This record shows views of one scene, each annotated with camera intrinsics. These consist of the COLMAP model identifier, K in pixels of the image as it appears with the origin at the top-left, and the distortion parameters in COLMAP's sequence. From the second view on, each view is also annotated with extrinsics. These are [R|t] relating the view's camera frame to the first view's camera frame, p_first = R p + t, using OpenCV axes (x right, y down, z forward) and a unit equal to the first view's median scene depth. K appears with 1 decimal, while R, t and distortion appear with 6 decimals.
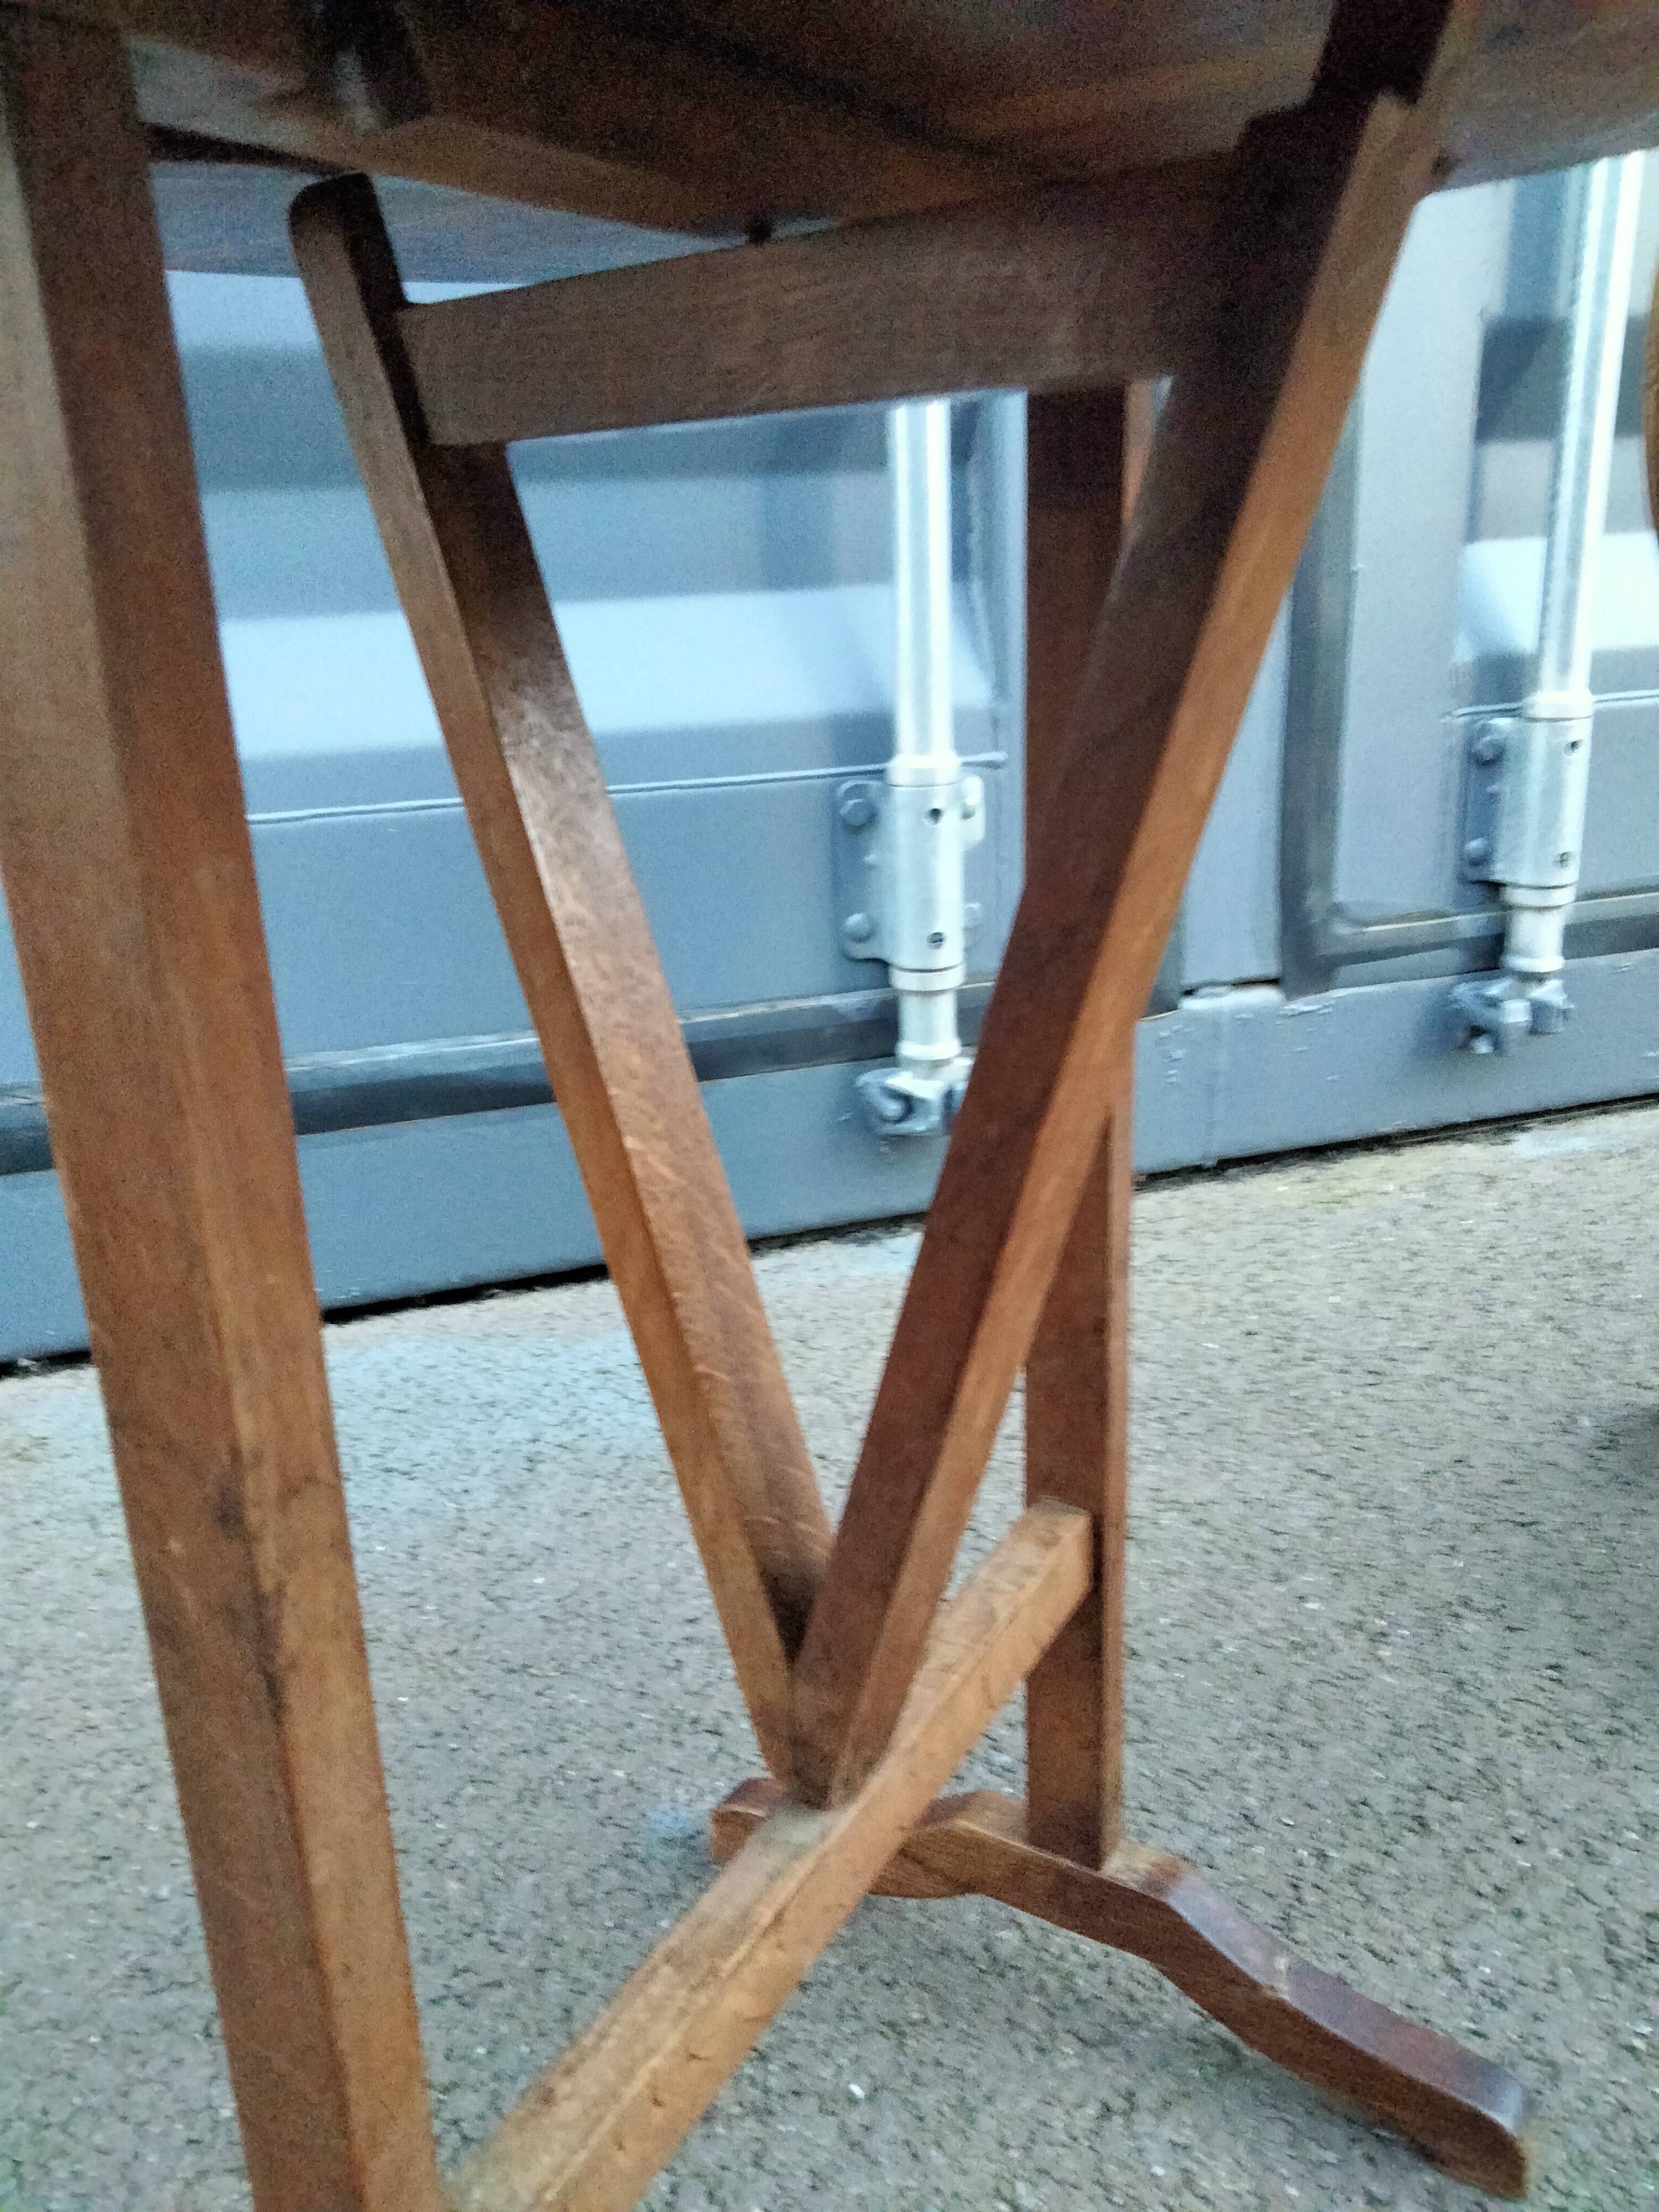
lens RADIAL K [[1676.5, 0, 800.9], [0, 1676.5, 1110.4], [0, 0, 1]] dist [0.020341, 0.002302]
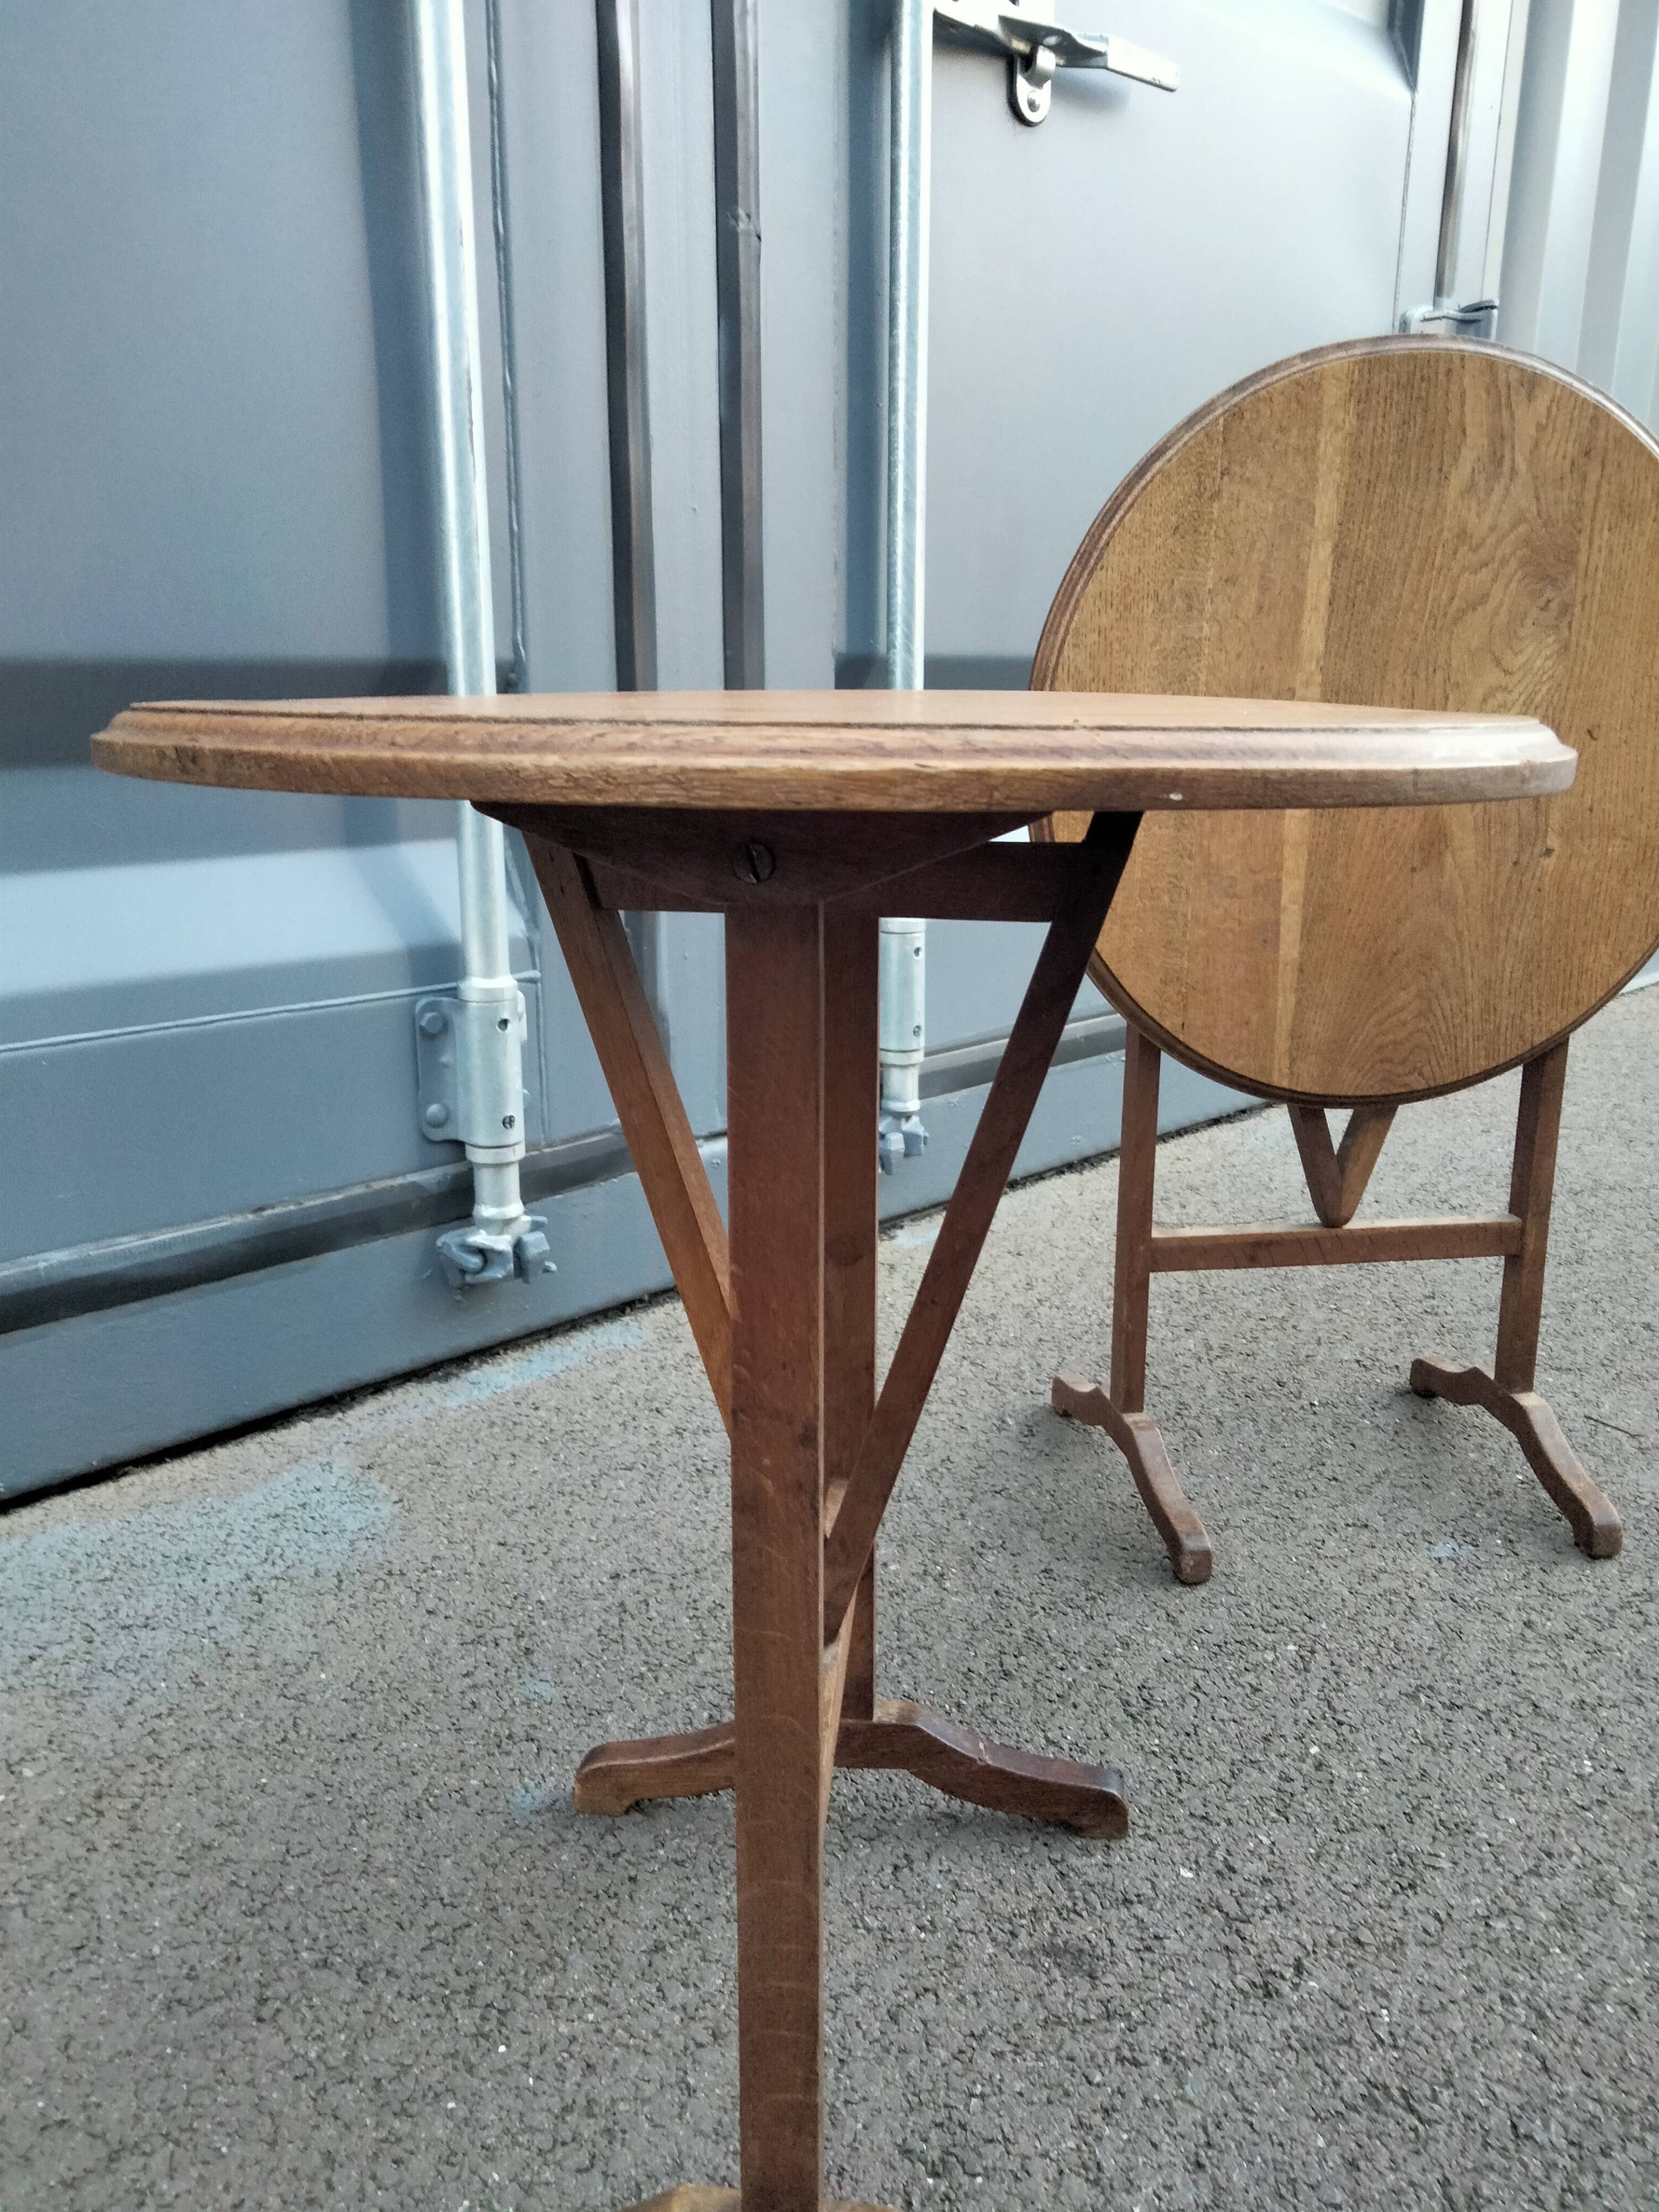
lens RADIAL K [[1706.8, 0, 829.5], [0, 1706.8, 1106.0], [0, 0, 1]] dist [0.022085, -0.011564]
pose [[0.890900, -0.068934, 0.448937, -0.268979], [0.105836, 0.992714, -0.057599, -0.014900], [-0.441696, 0.098828, 0.891705, -0.232780]]
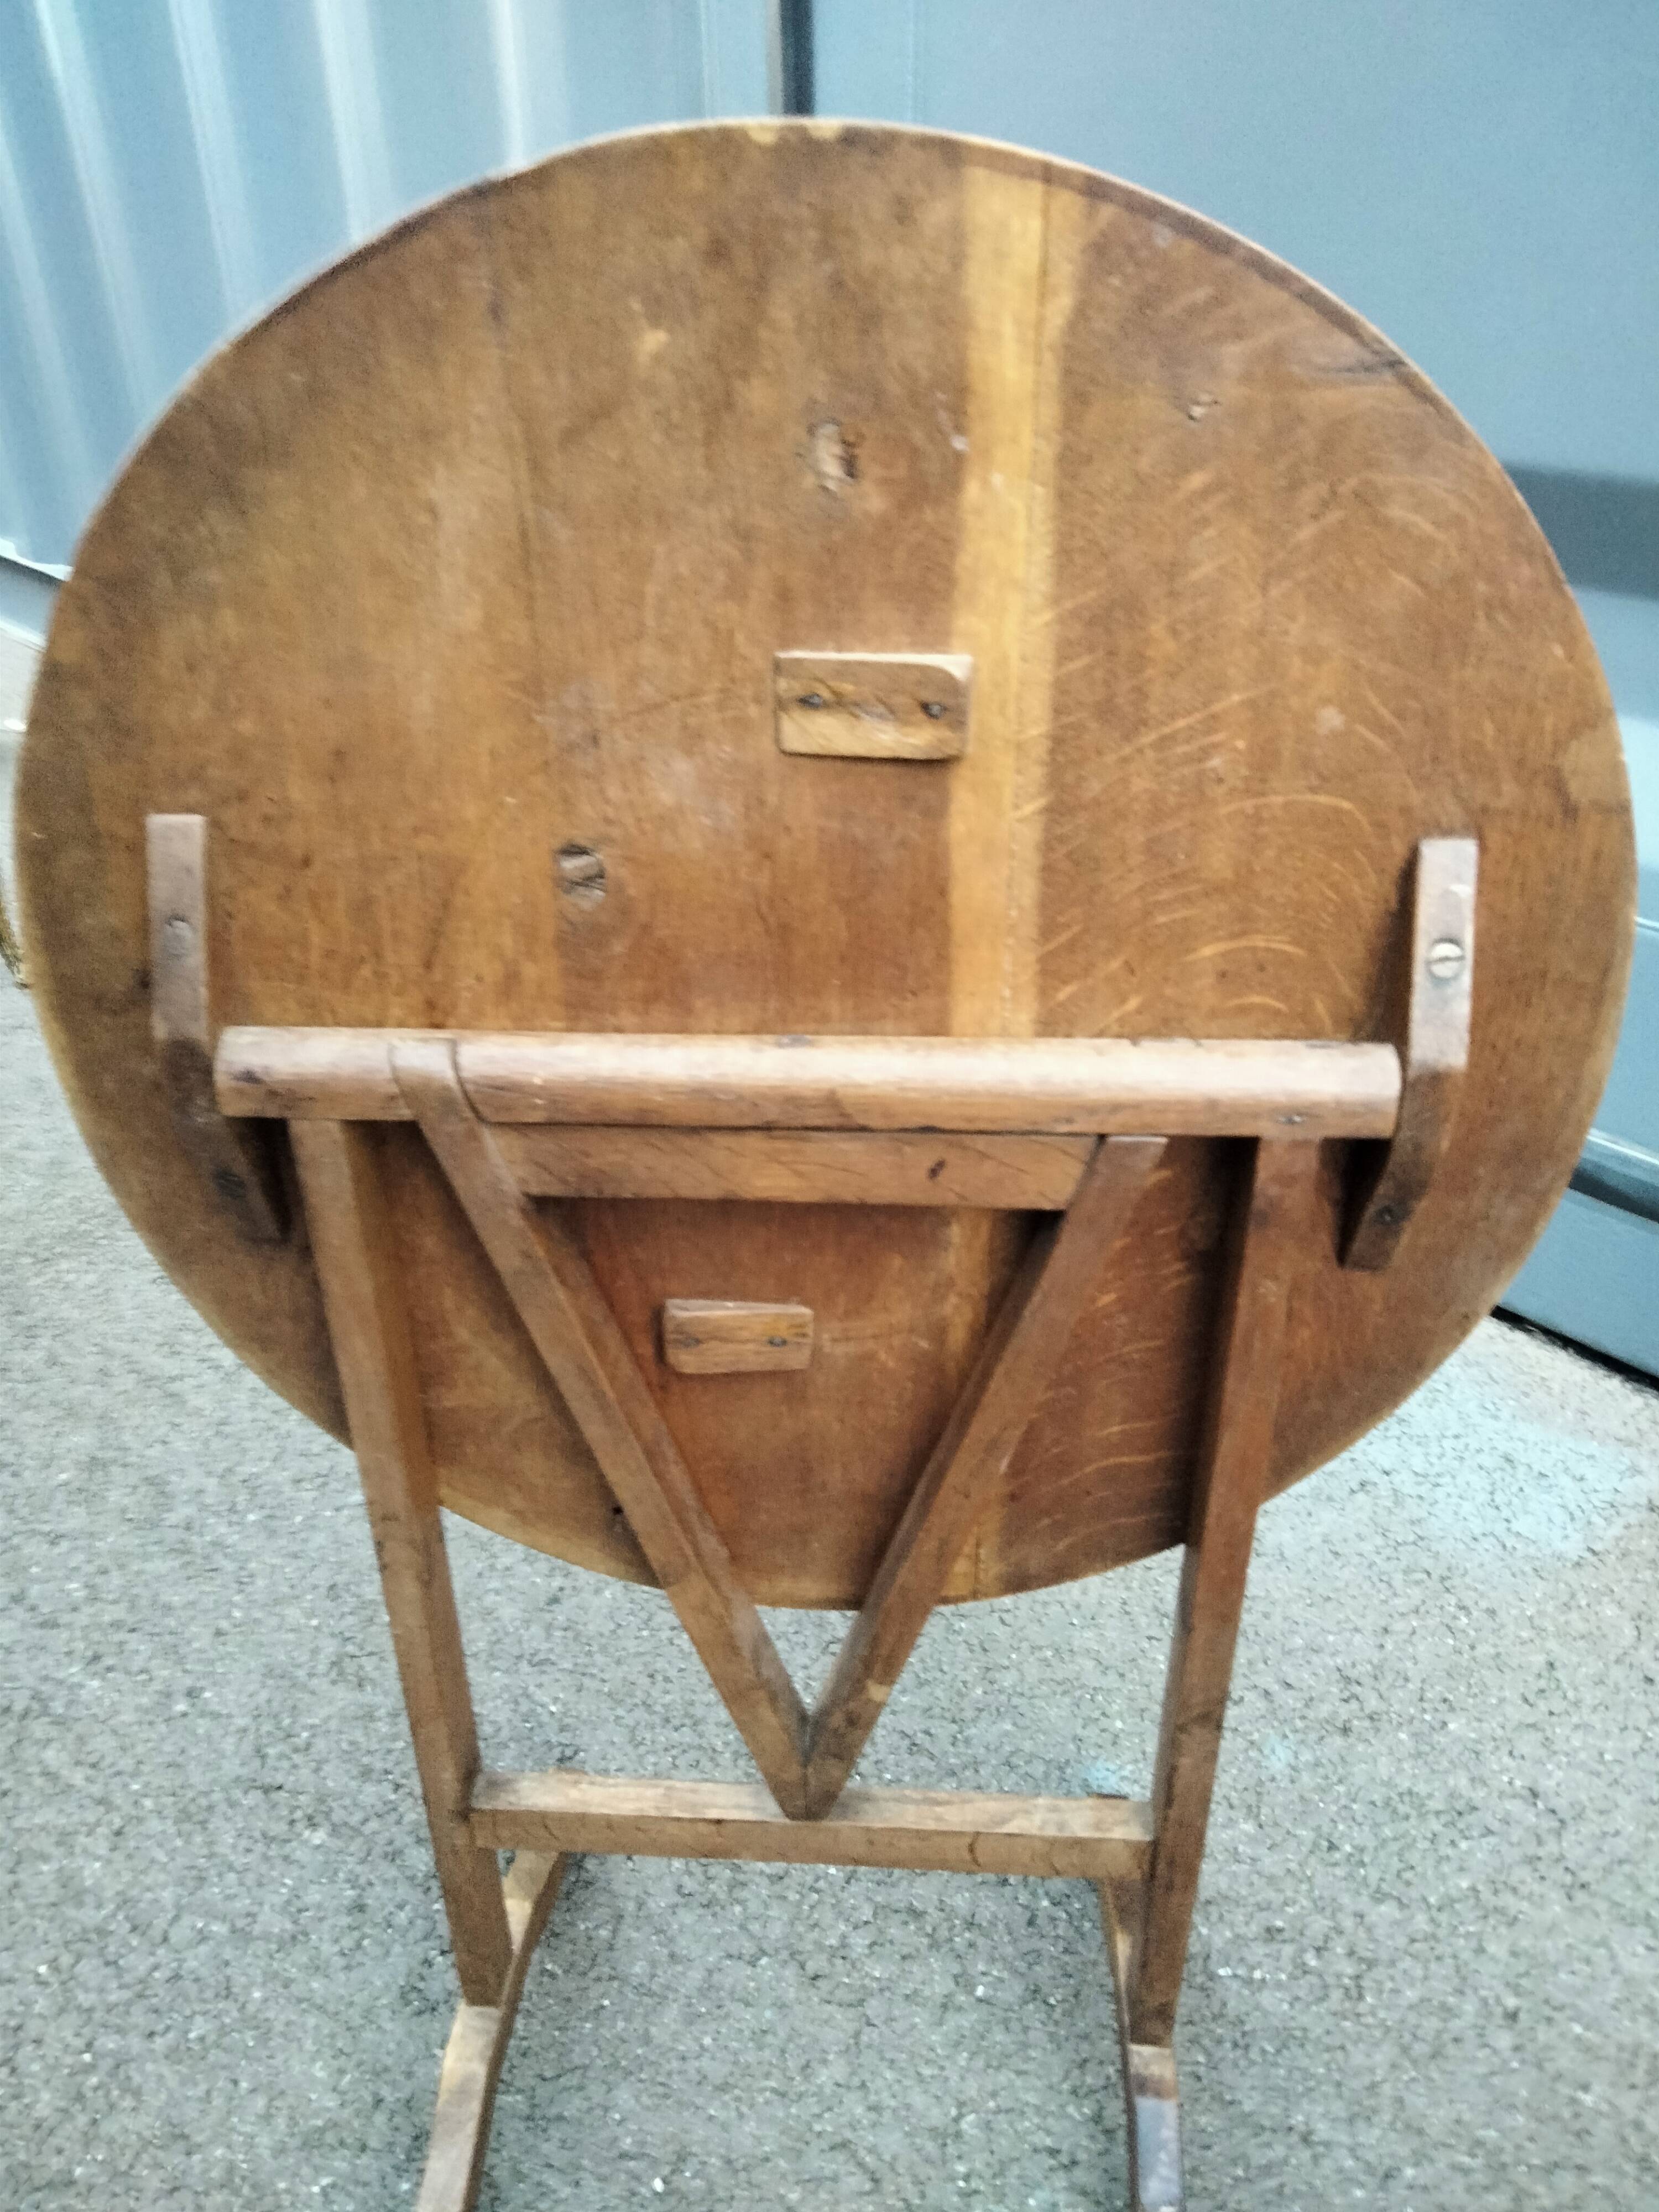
lens RADIAL K [[1706.8, 0, 829.5], [0, 1706.8, 1106.0], [0, 0, 1]] dist [0.022085, -0.011564]
pose [[0.465099, 0.493369, -0.735030, 0.352890], [-0.284531, 0.869556, 0.403626, -0.340159], [0.838287, 0.021413, 0.544809, 0.021612]]
